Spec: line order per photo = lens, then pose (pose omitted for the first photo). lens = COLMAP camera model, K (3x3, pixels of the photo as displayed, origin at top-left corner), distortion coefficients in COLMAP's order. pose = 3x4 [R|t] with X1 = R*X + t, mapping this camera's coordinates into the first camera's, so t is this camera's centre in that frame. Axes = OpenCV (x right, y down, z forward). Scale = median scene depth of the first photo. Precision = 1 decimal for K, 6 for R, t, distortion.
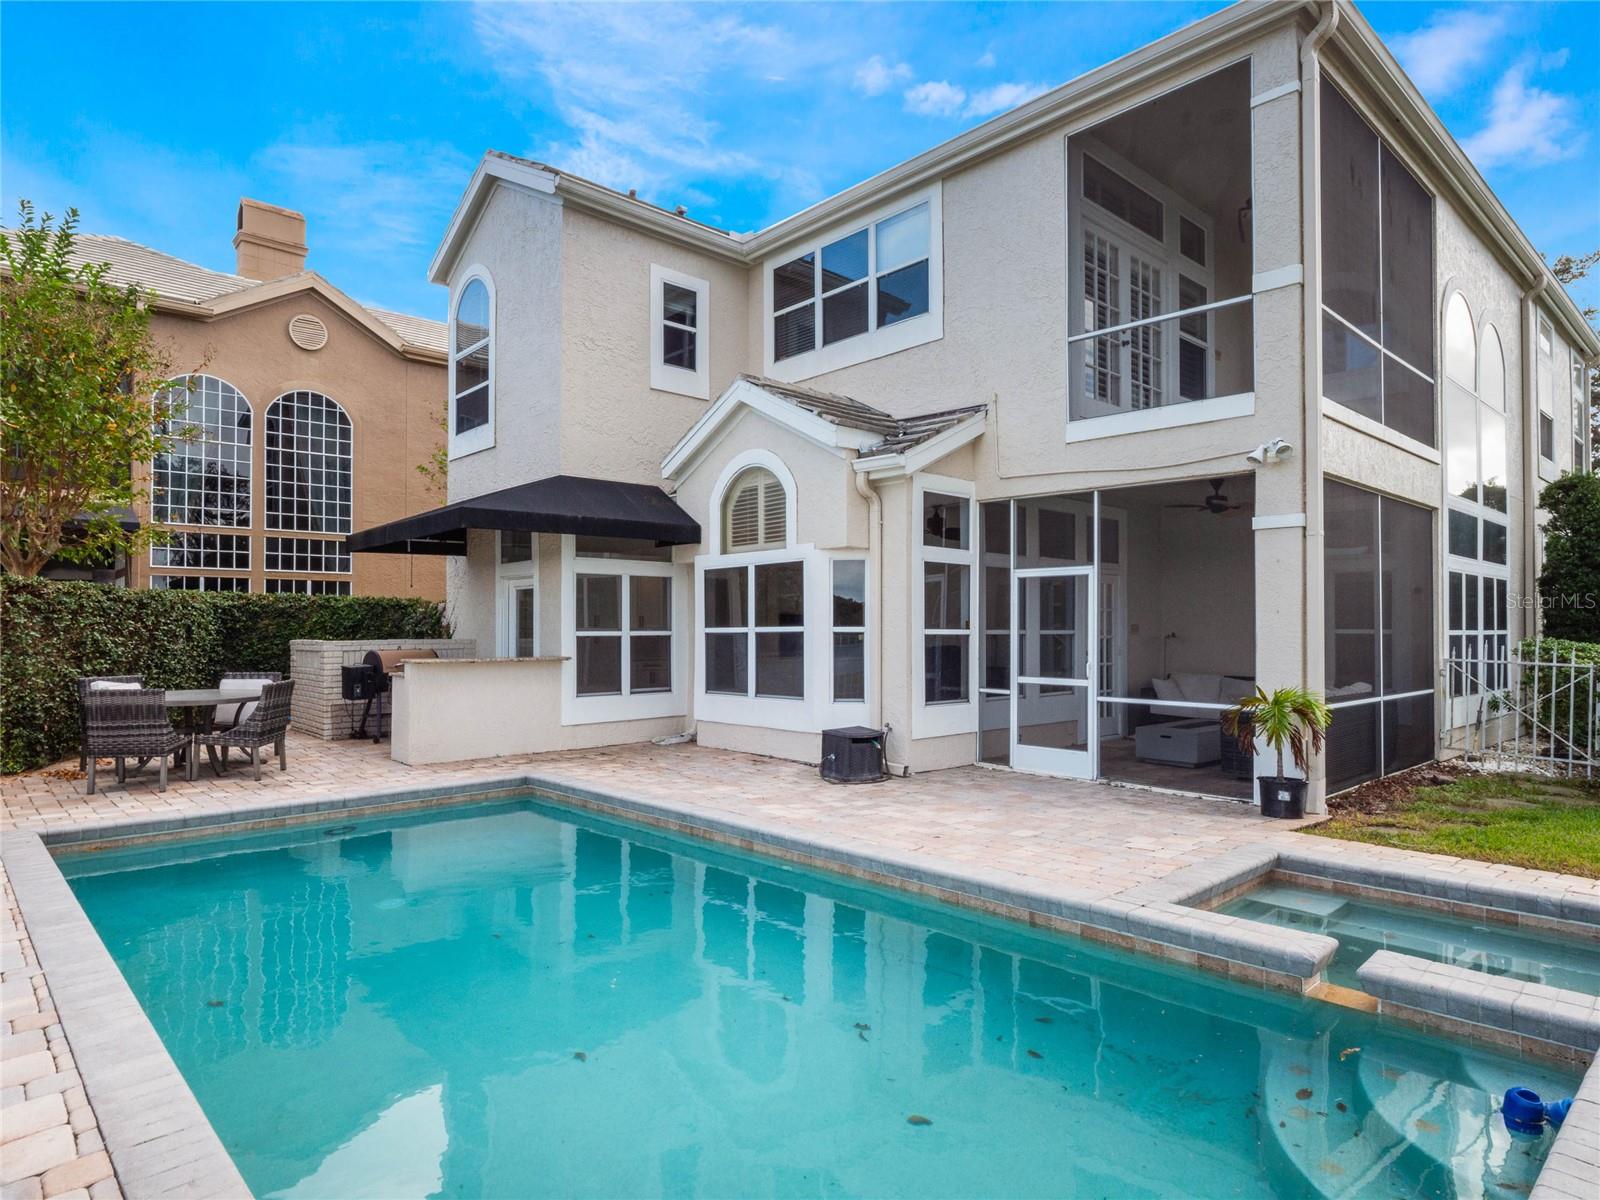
lens RADIAL K [[960.4, 0, 839.4], [0, 960.4, 622.4], [0, 0, 1]] dist [-0.004826, -0.003291]
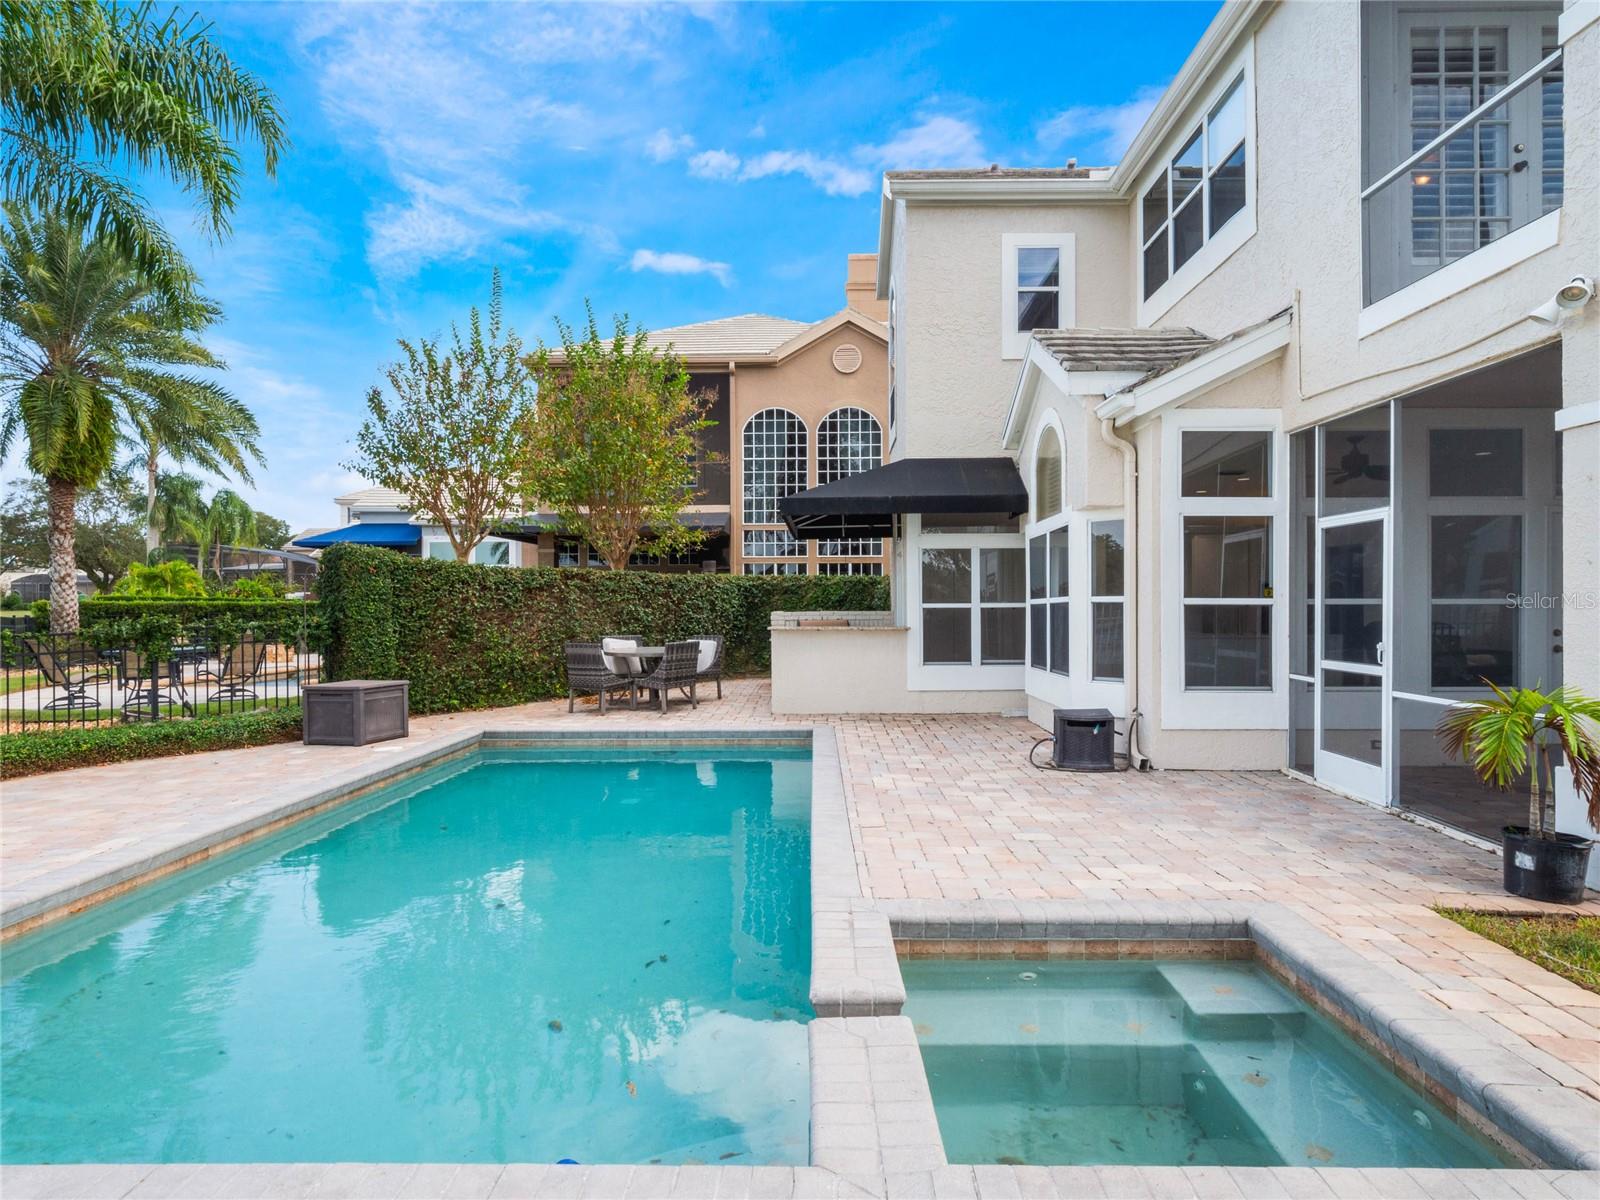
lens RADIAL K [[960.4, 0, 796.3], [0, 960.4, 607.7], [0, 0, 1]] dist [-0.004826, -0.003291]
pose [[0.689368, -0.001890, -0.724409, 0.419503], [0.008497, 0.999949, 0.005477, 0.007449], [0.724362, -0.009931, 0.689349, 0.171032]]
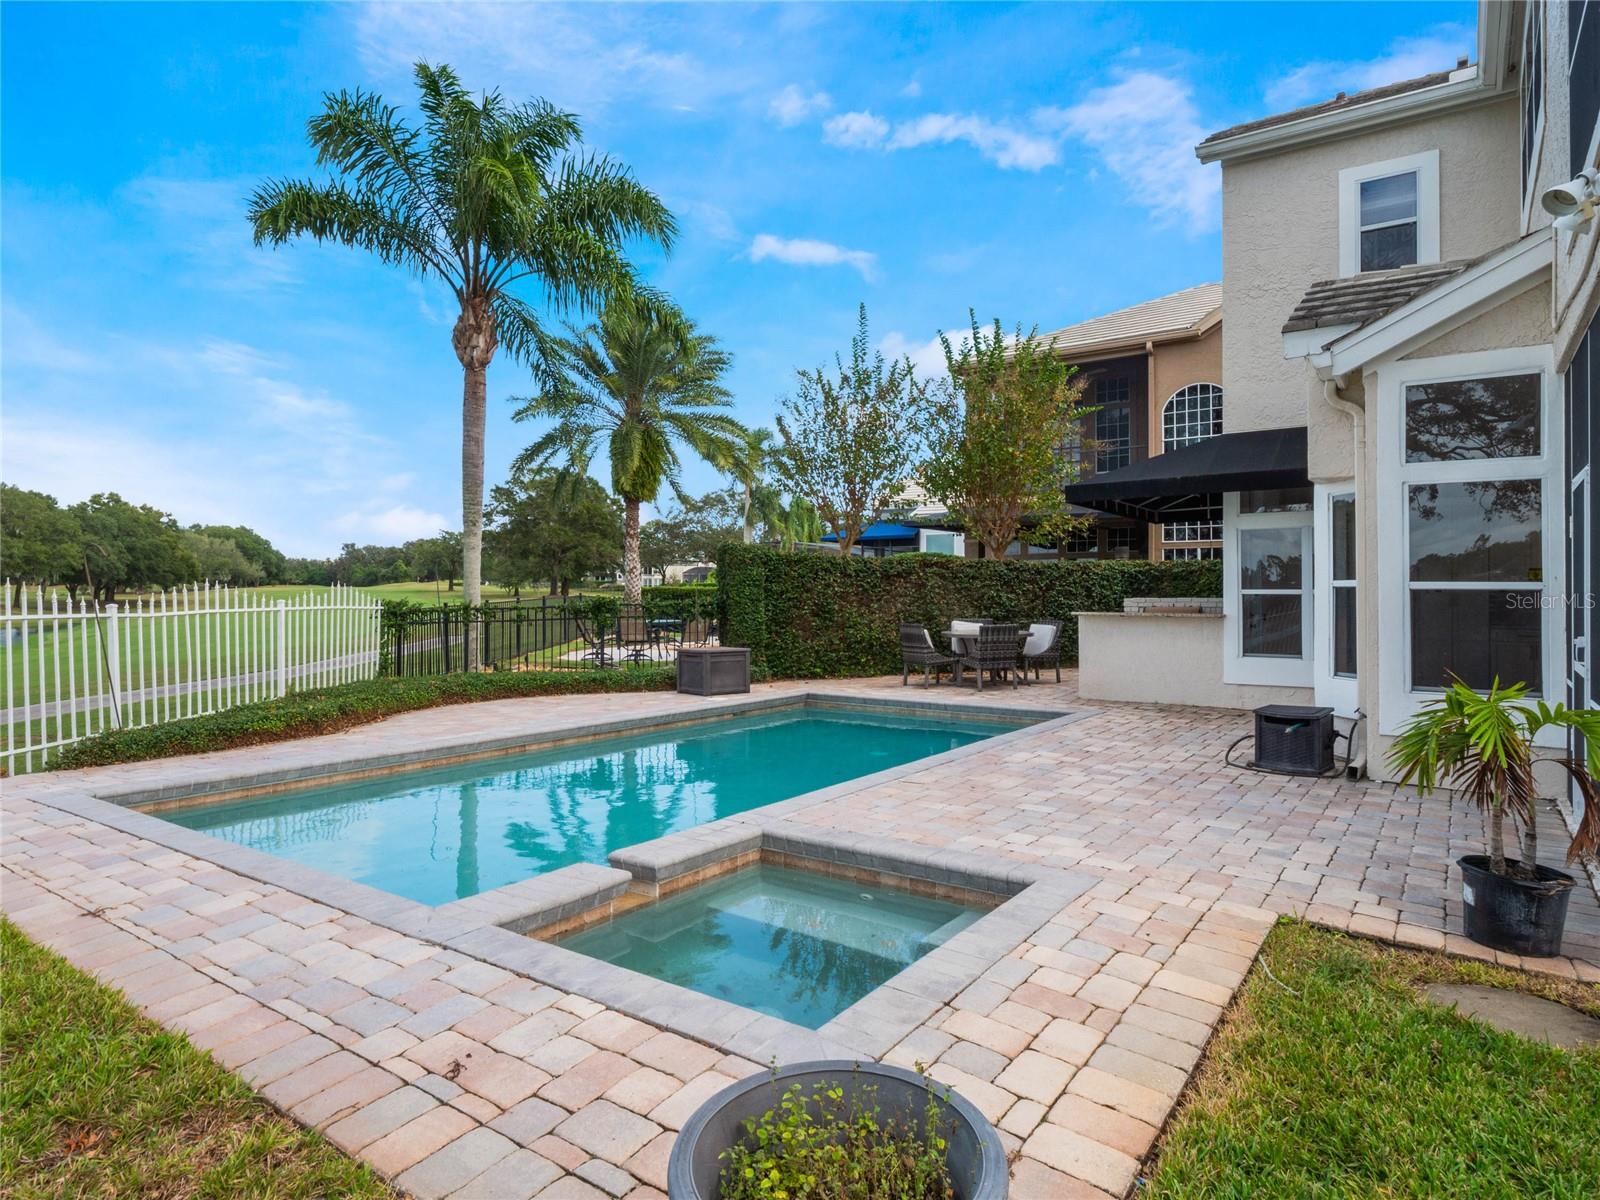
lens RADIAL K [[960.4, 0, 771.2], [0, 960.4, 577.6], [0, 0, 1]] dist [-0.004826, -0.003291]
pose [[0.141813, -0.017752, -0.989734, 0.658071], [0.002478, 0.999842, -0.017578, 0.013916], [0.989890, 0.000040, 0.141835, 0.400211]]
